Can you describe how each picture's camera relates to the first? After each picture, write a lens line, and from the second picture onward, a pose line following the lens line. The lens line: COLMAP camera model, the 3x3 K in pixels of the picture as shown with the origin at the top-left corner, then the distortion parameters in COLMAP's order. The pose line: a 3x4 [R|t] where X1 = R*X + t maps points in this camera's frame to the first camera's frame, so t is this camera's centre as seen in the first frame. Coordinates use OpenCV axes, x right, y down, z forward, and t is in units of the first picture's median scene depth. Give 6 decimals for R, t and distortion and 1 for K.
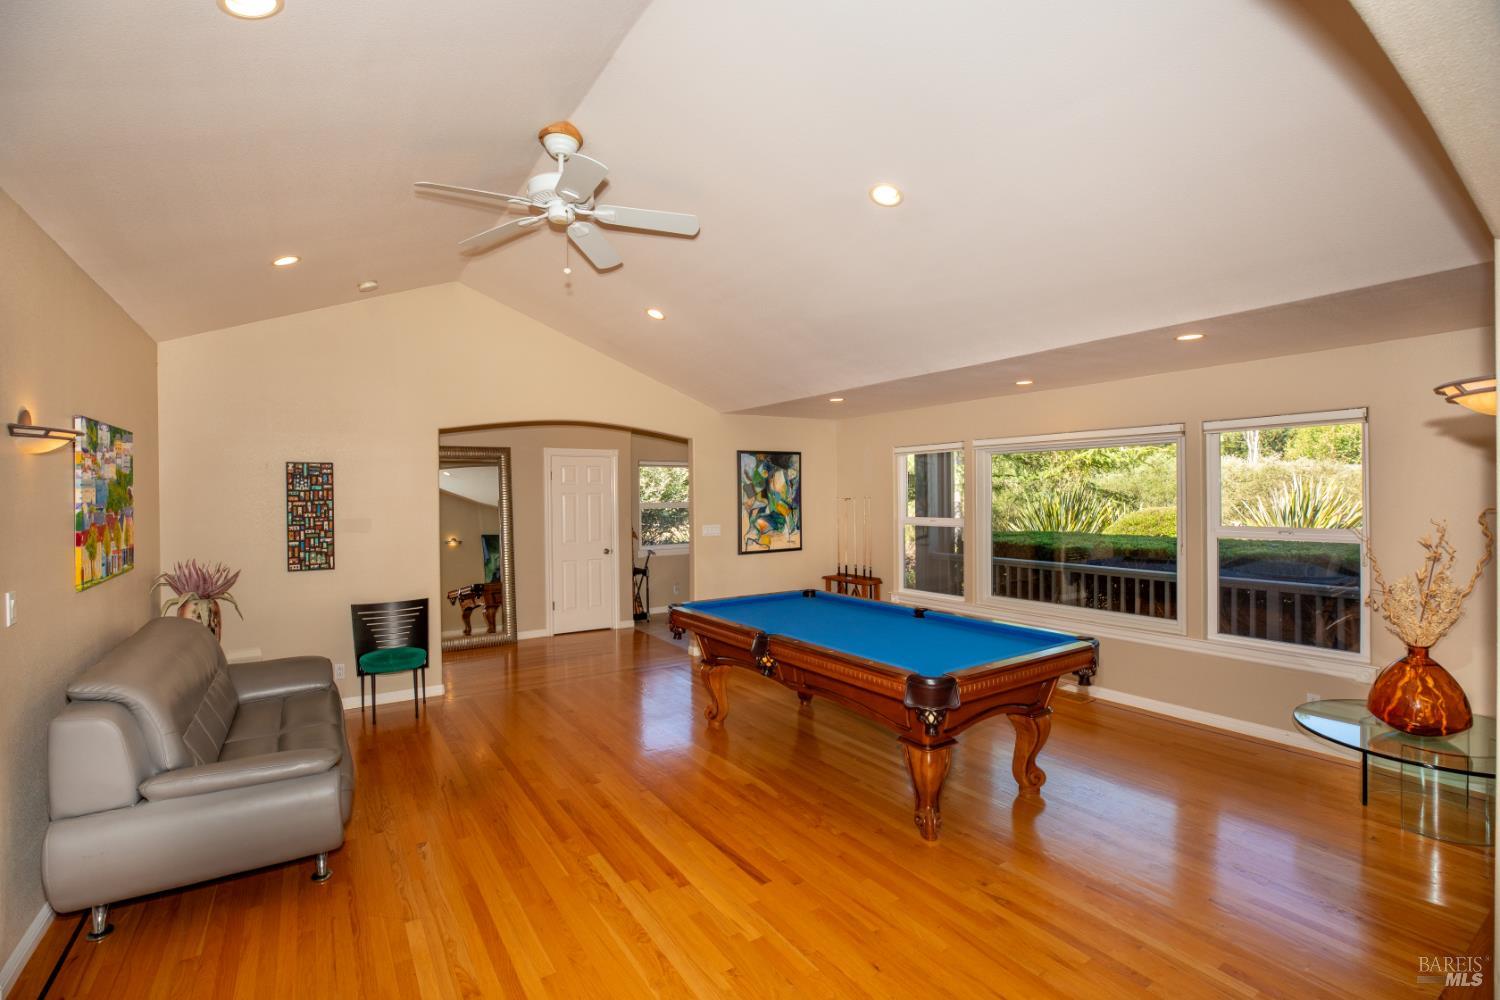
lens RADIAL K [[686.0, 0, 755.8], [0, 686.0, 495.9], [0, 0, 1]] dist [-0.025317, 0.001592]
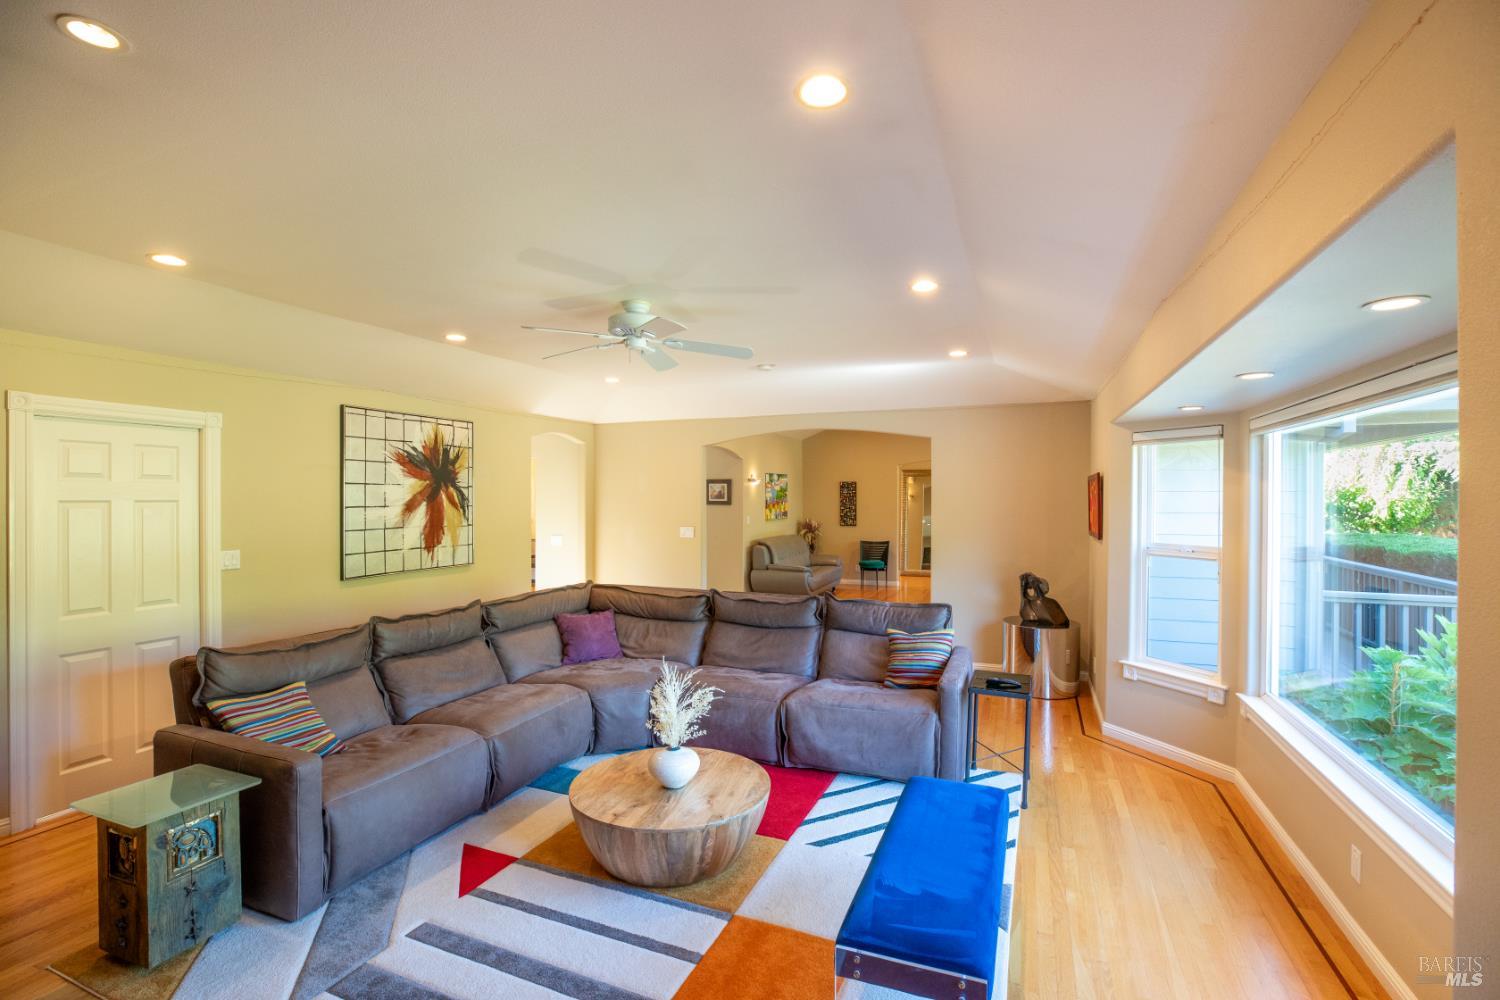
lens RADIAL K [[686.0, 0, 746.3], [0, 686.0, 499.6], [0, 0, 1]] dist [-0.025317, 0.001592]
pose [[0.561624, 0.013994, -0.827275, 1.196582], [-0.008429, 0.999902, 0.011191, -0.009736], [0.827350, 0.000688, 0.561686, -0.706473]]
